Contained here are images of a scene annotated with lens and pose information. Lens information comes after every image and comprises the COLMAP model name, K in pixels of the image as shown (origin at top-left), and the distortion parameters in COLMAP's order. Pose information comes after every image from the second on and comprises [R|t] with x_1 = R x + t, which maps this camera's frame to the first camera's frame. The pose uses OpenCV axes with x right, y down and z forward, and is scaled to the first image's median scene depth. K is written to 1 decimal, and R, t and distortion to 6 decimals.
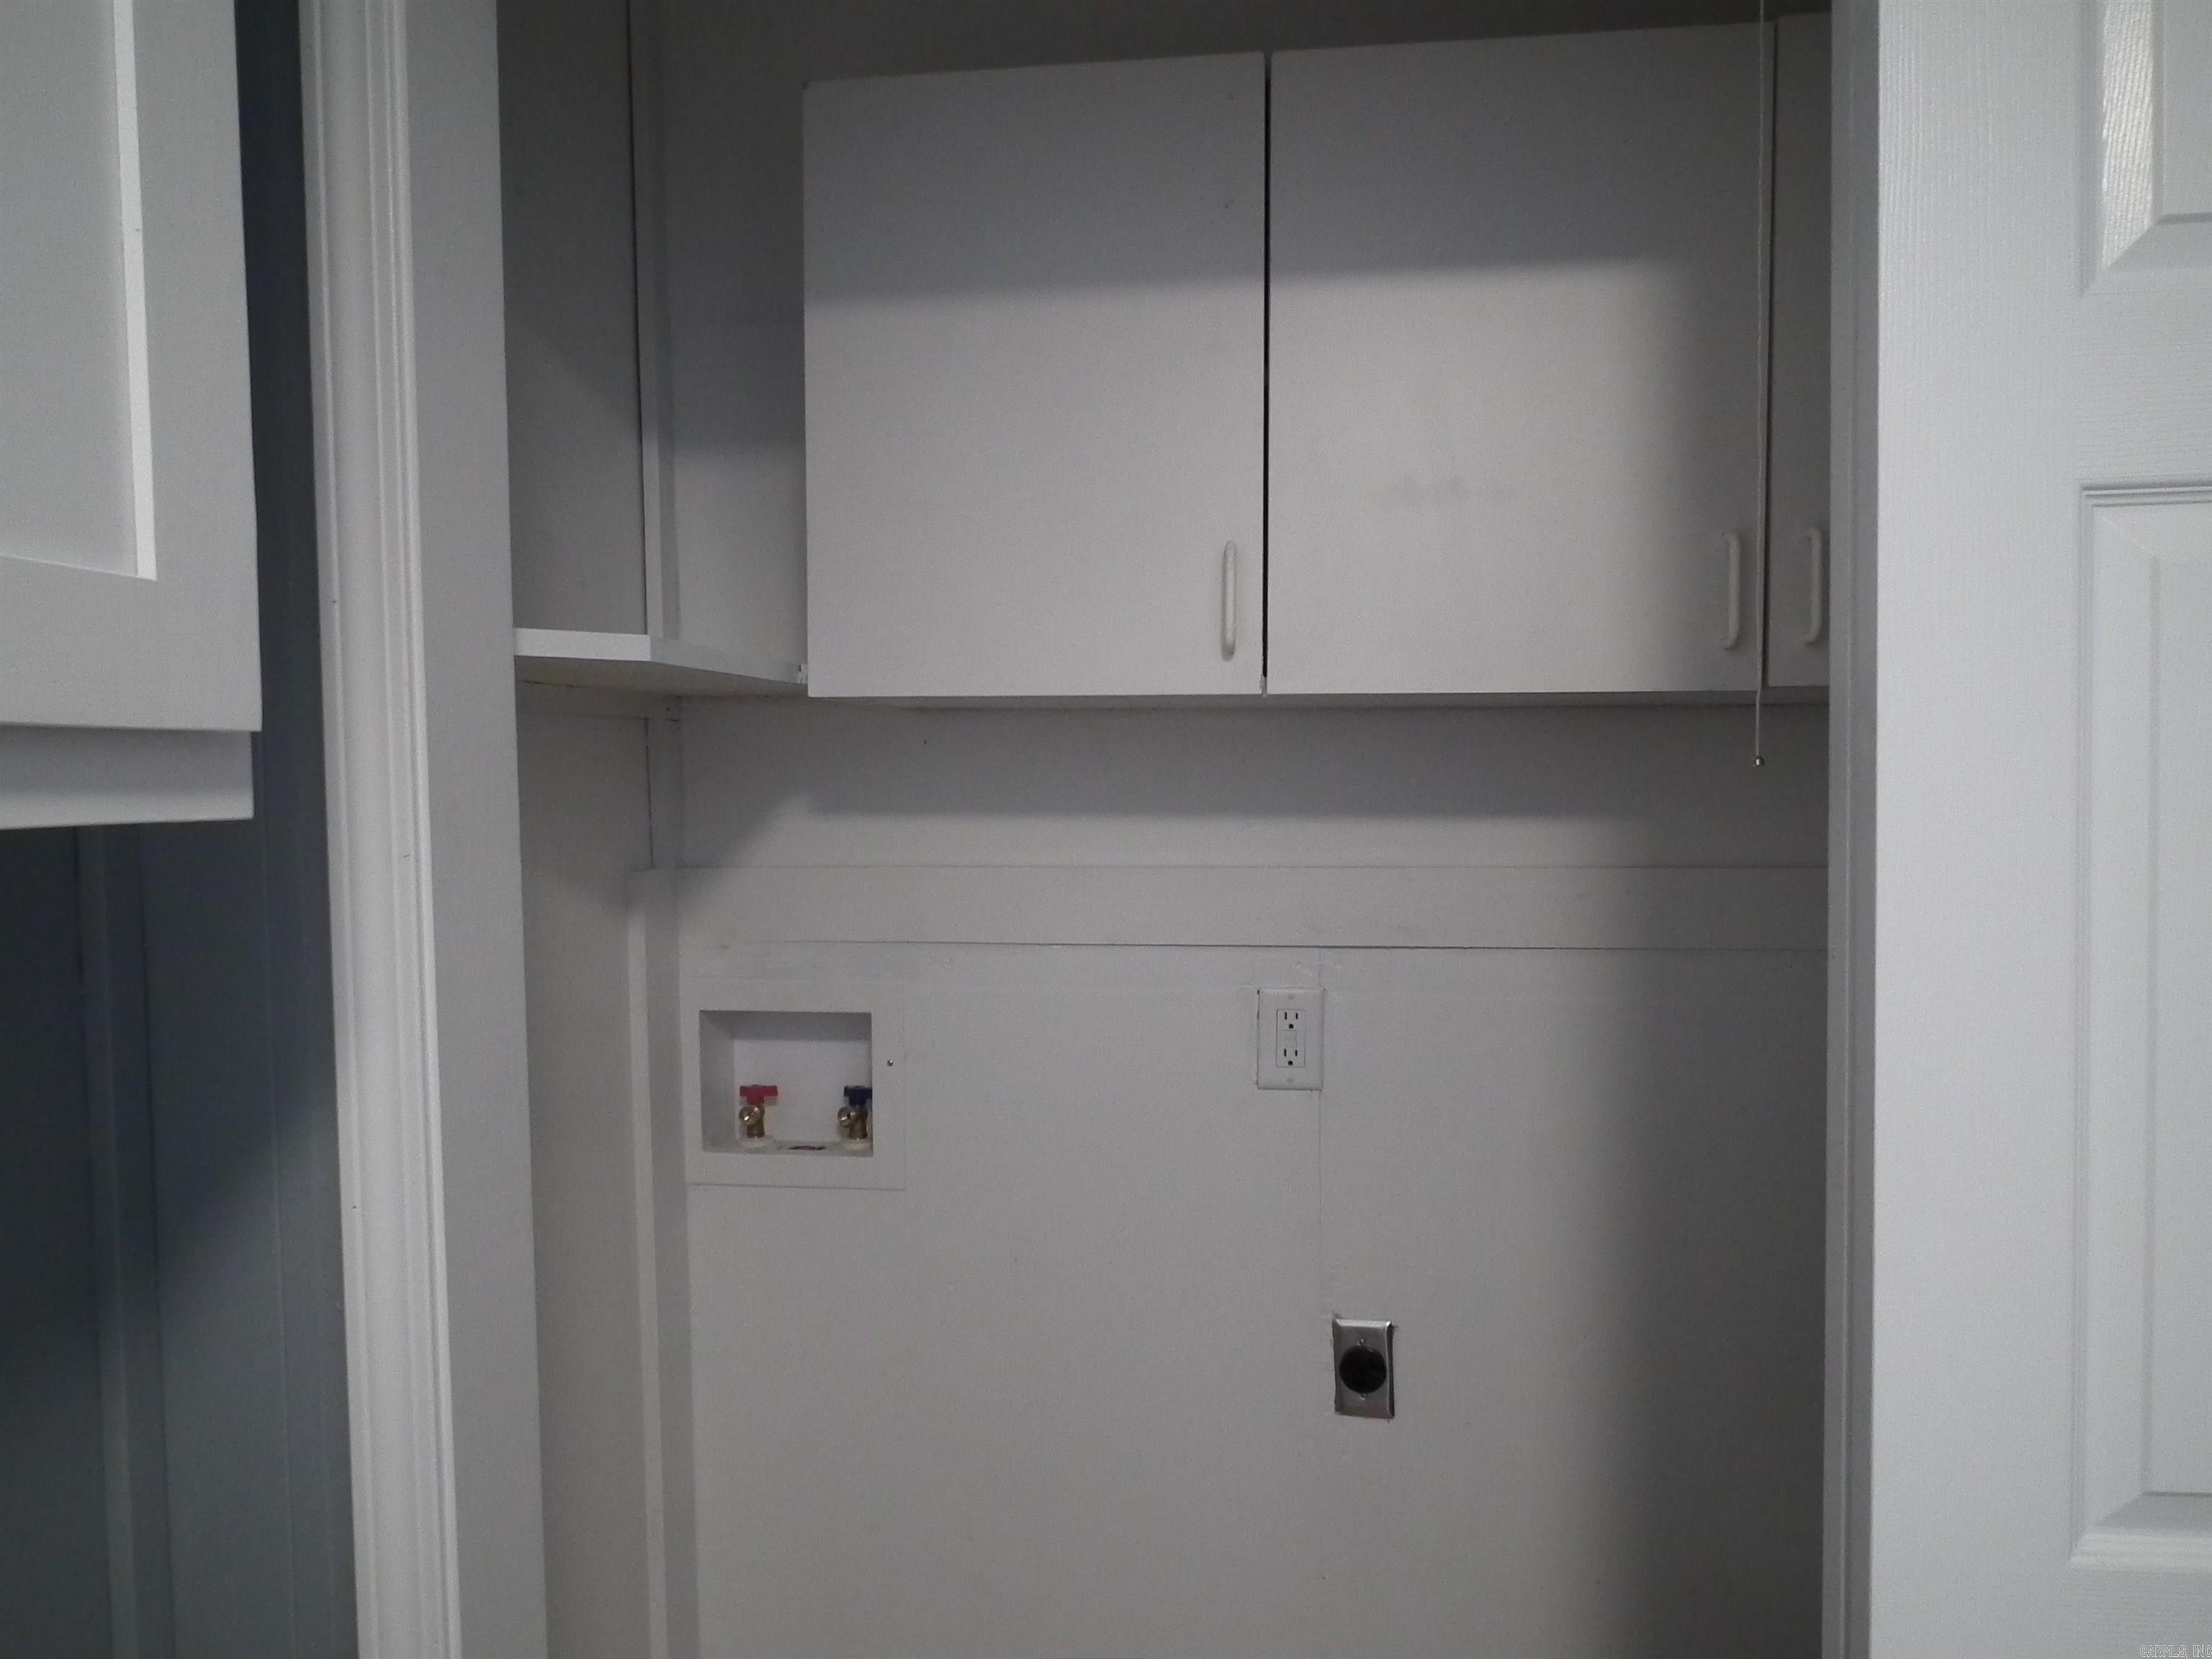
lens RADIAL K [[1514.1, 0, 1097.1], [0, 1514.1, 834.0], [0, 0, 1]] dist [0.047721, 0.001045]
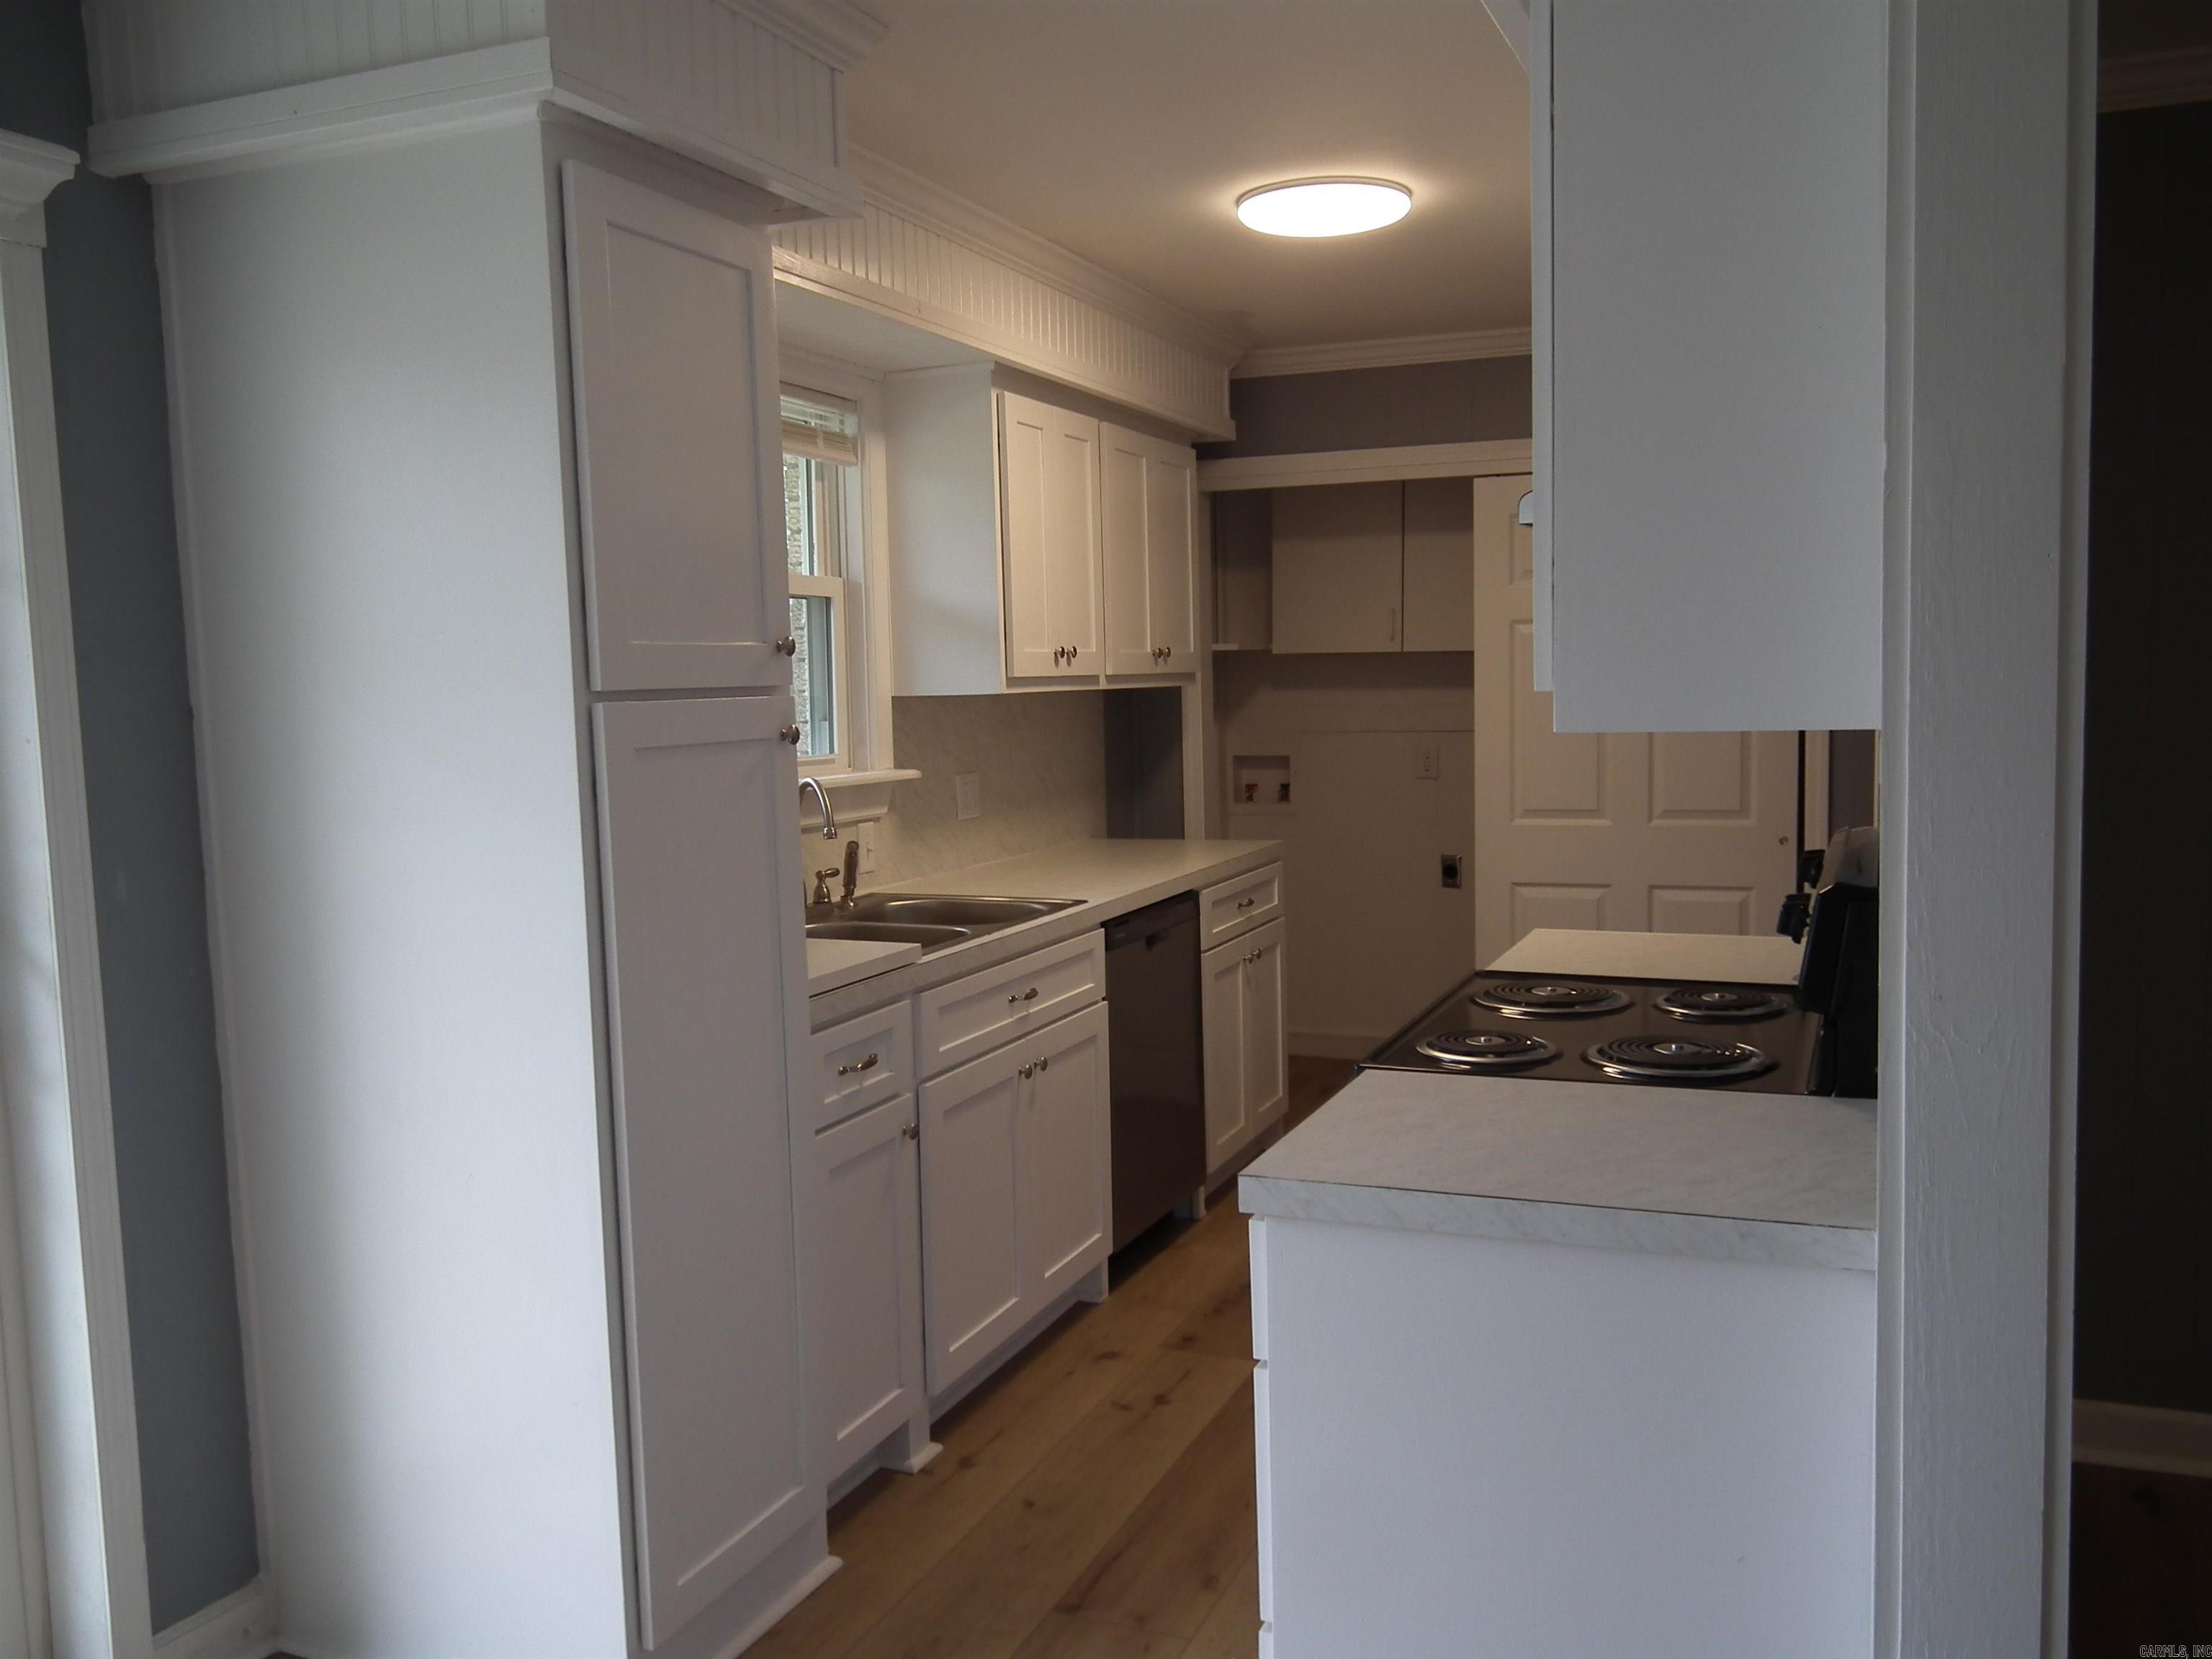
lens RADIAL K [[1829.0, 0, 1100.2], [0, 1829.0, 827.3], [0, 0, 1]] dist [-0.004904, -0.000517]
pose [[0.967252, 0.012314, -0.253519, 0.420721], [-0.001606, 0.999099, 0.042401, 0.110406], [0.253813, -0.040606, 0.966401, -2.679557]]
